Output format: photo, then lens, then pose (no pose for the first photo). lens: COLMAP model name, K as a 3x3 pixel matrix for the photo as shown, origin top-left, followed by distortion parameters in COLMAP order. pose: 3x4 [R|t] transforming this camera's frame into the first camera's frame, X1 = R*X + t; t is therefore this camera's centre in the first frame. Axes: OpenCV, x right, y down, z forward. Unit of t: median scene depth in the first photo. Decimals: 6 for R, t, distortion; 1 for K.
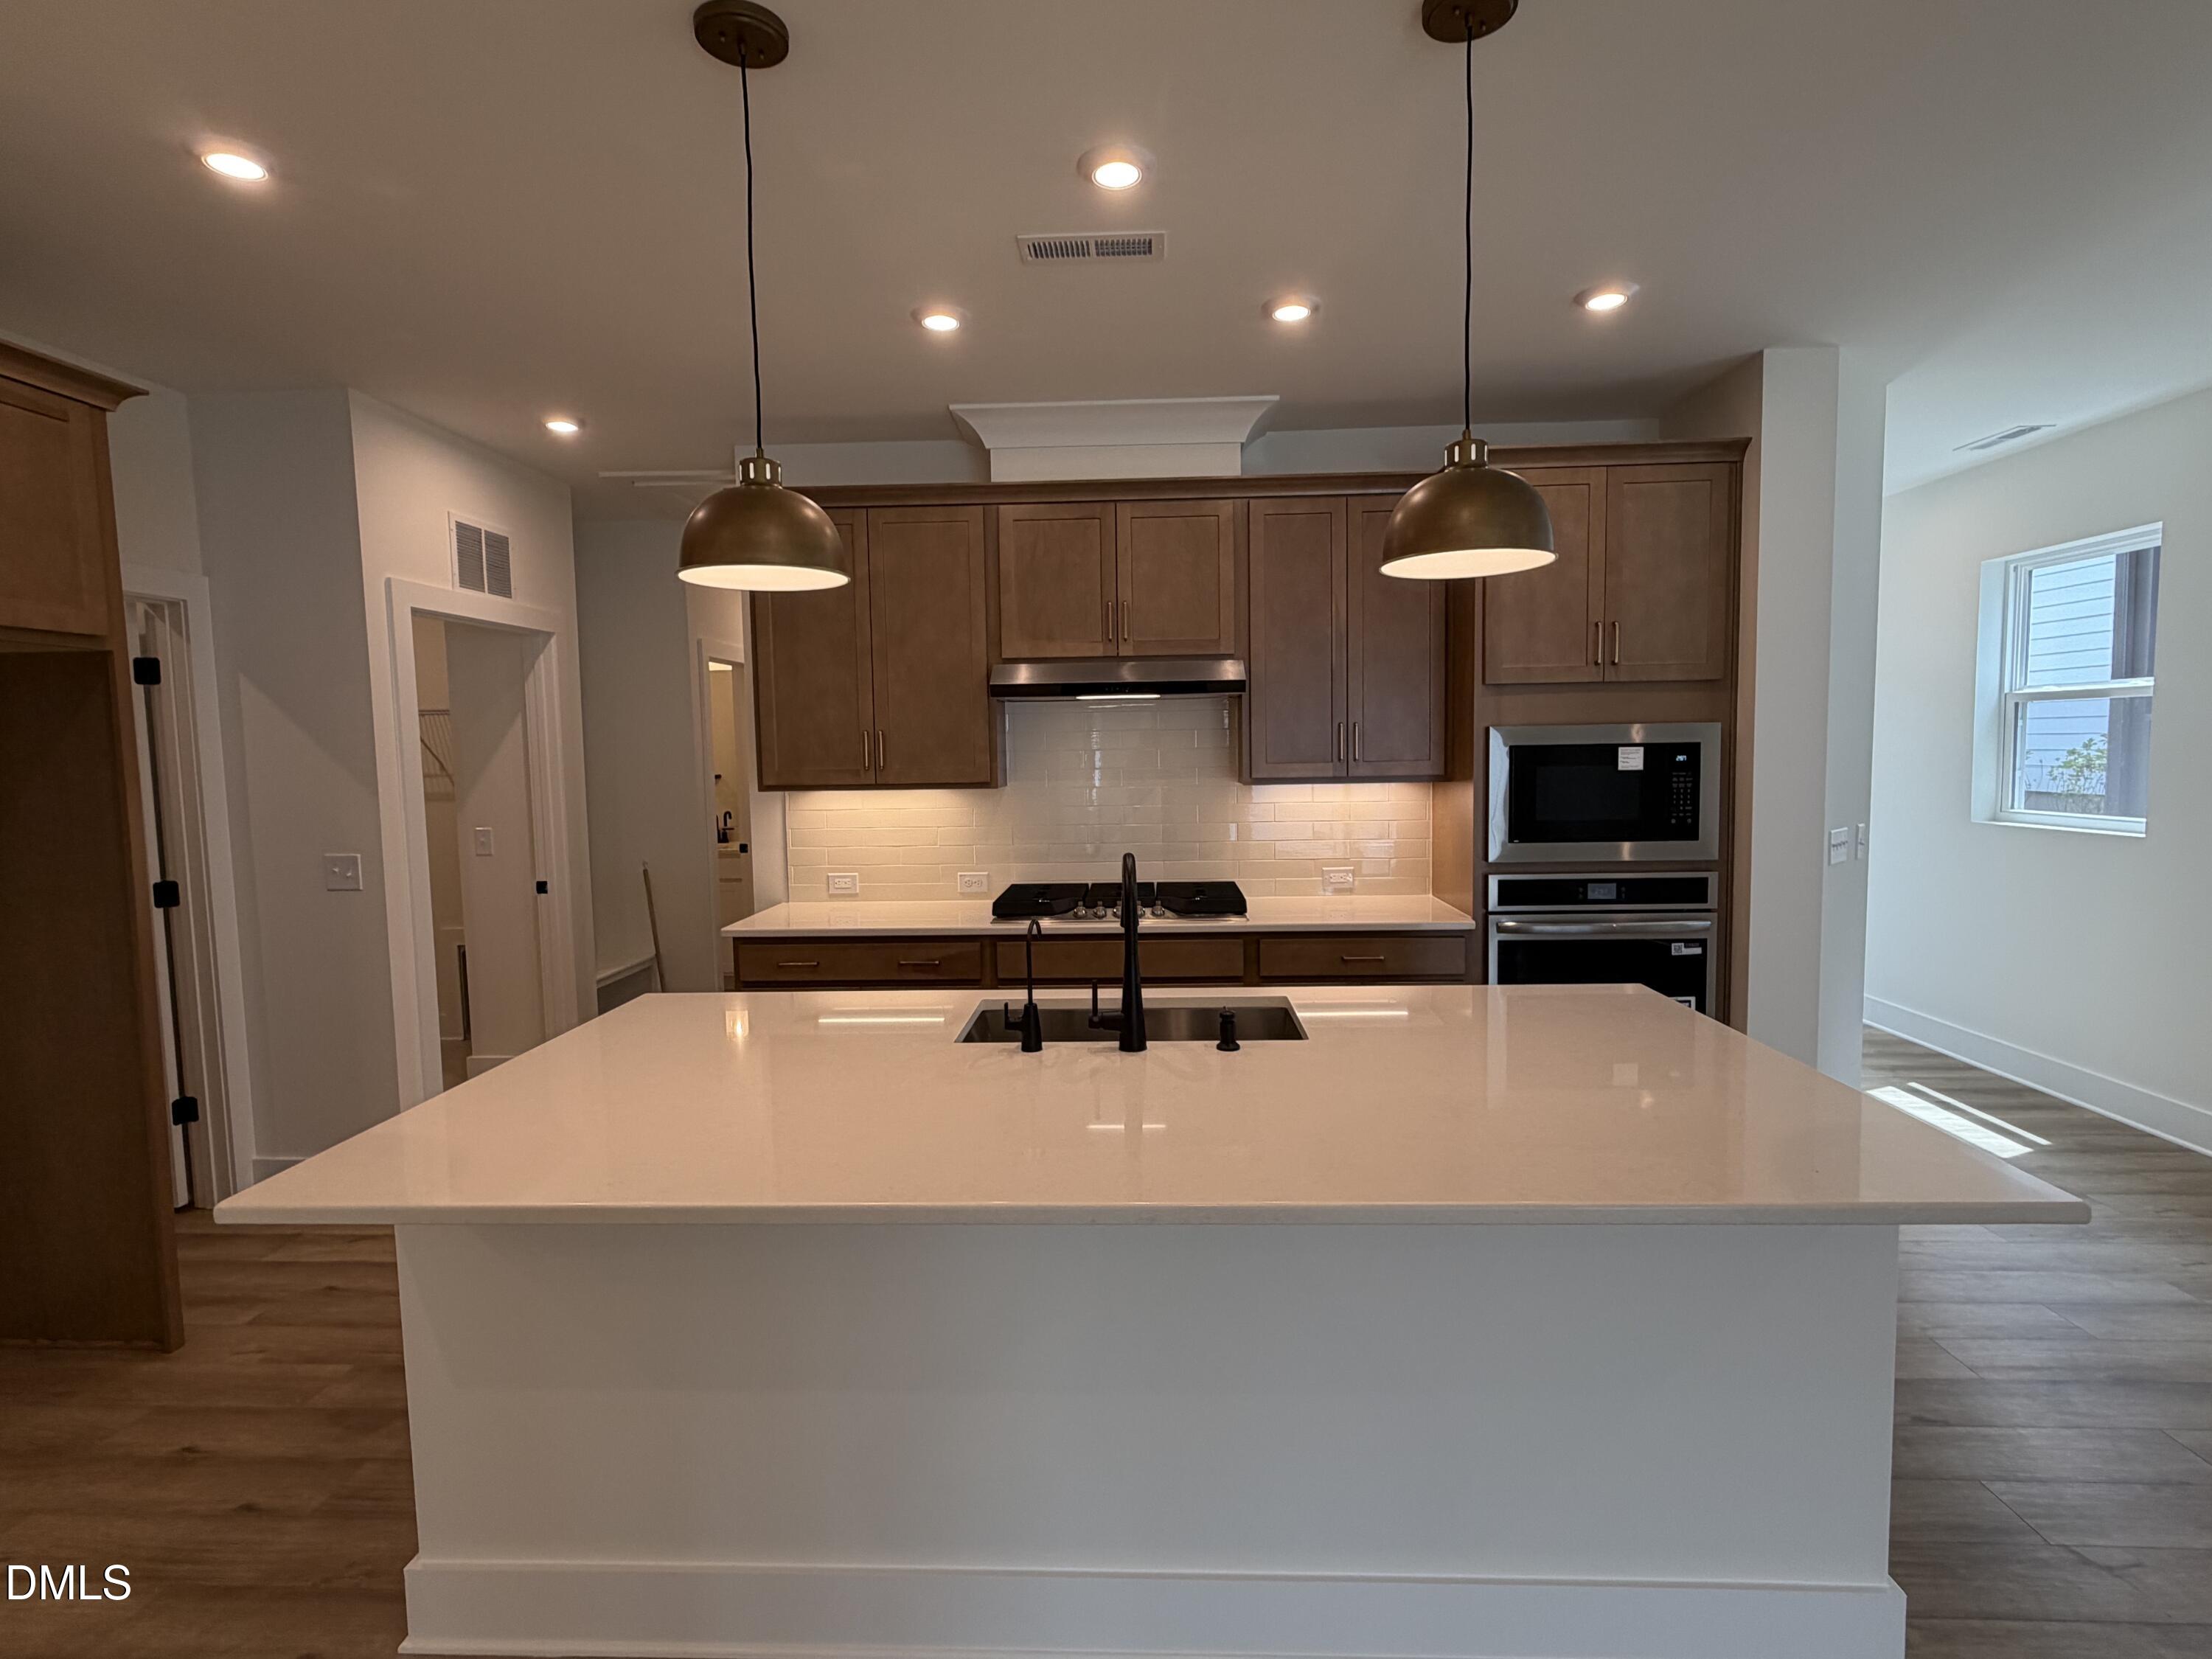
lens RADIAL K [[1089.1, 0, 1111.4], [0, 1089.1, 820.5], [0, 0, 1]] dist [0.018597, 0.001284]
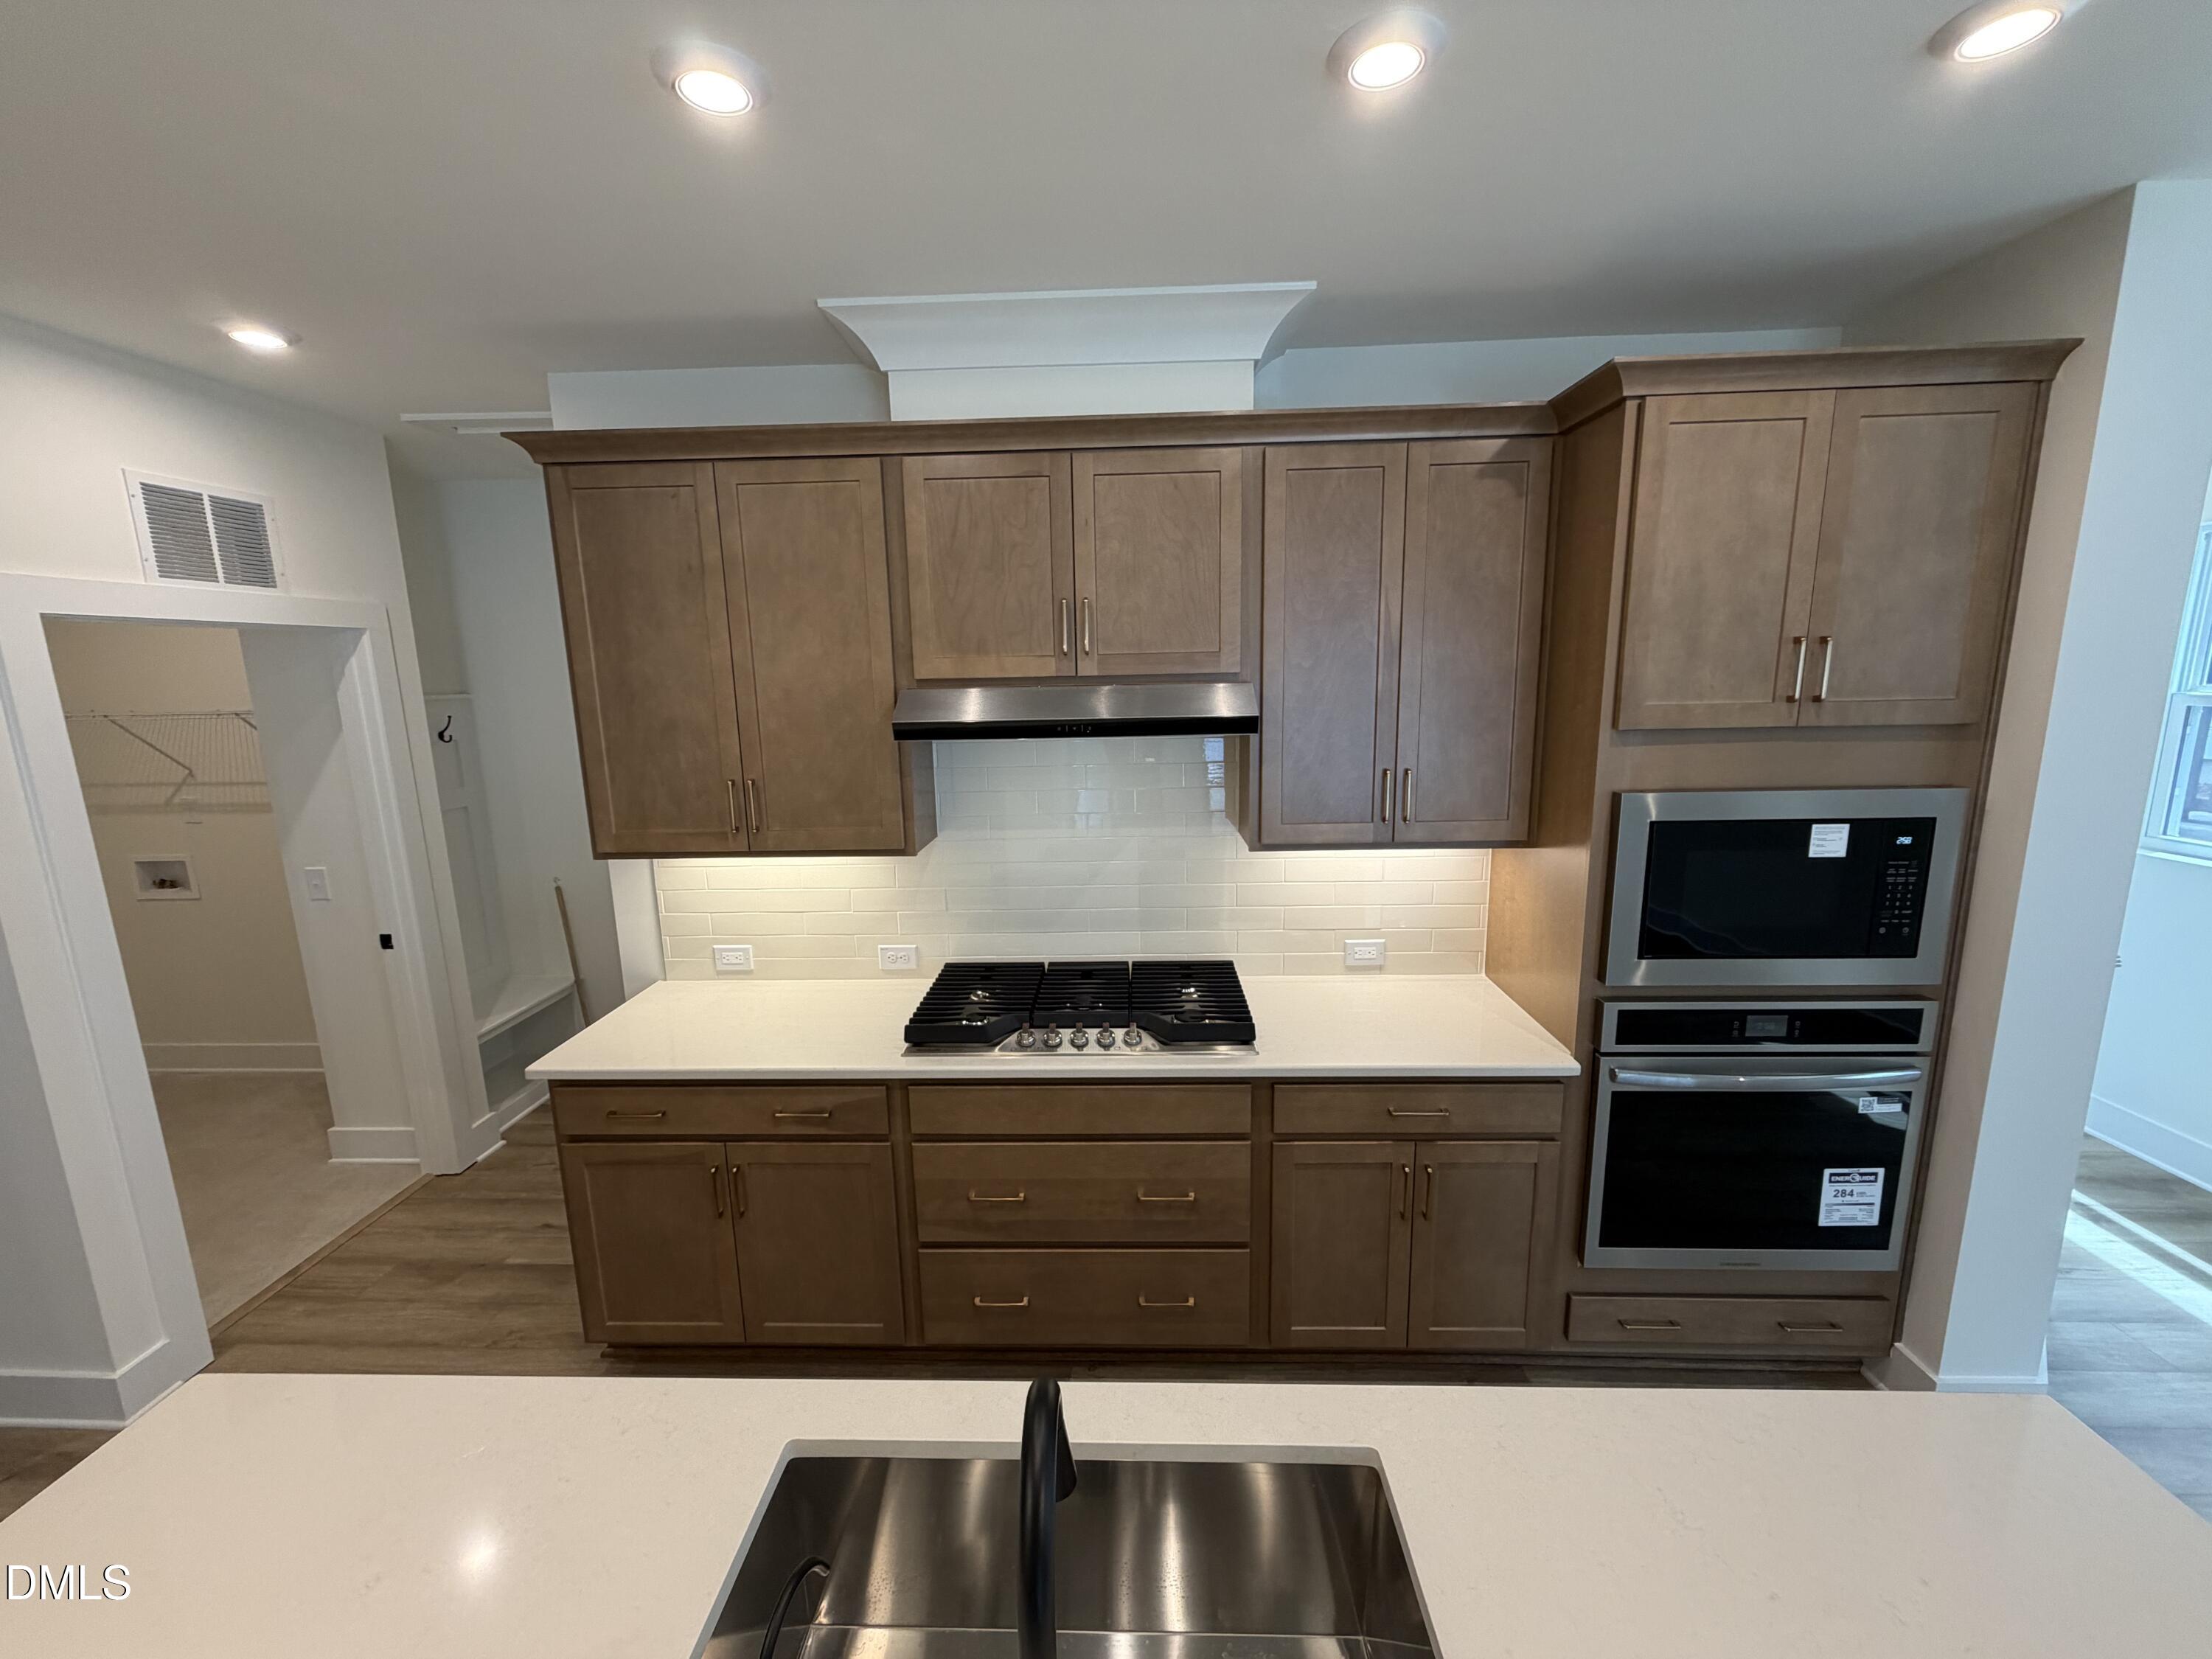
lens RADIAL K [[887.7, 0, 1101.4], [0, 887.7, 828.0], [0, 0, 1]] dist [0.008900, -0.000277]
pose [[0.999990, -0.004207, 0.001694, 0.020990], [0.003995, 0.993922, 0.110011, -0.117195], [-0.002147, -0.110003, 0.993929, 0.415869]]
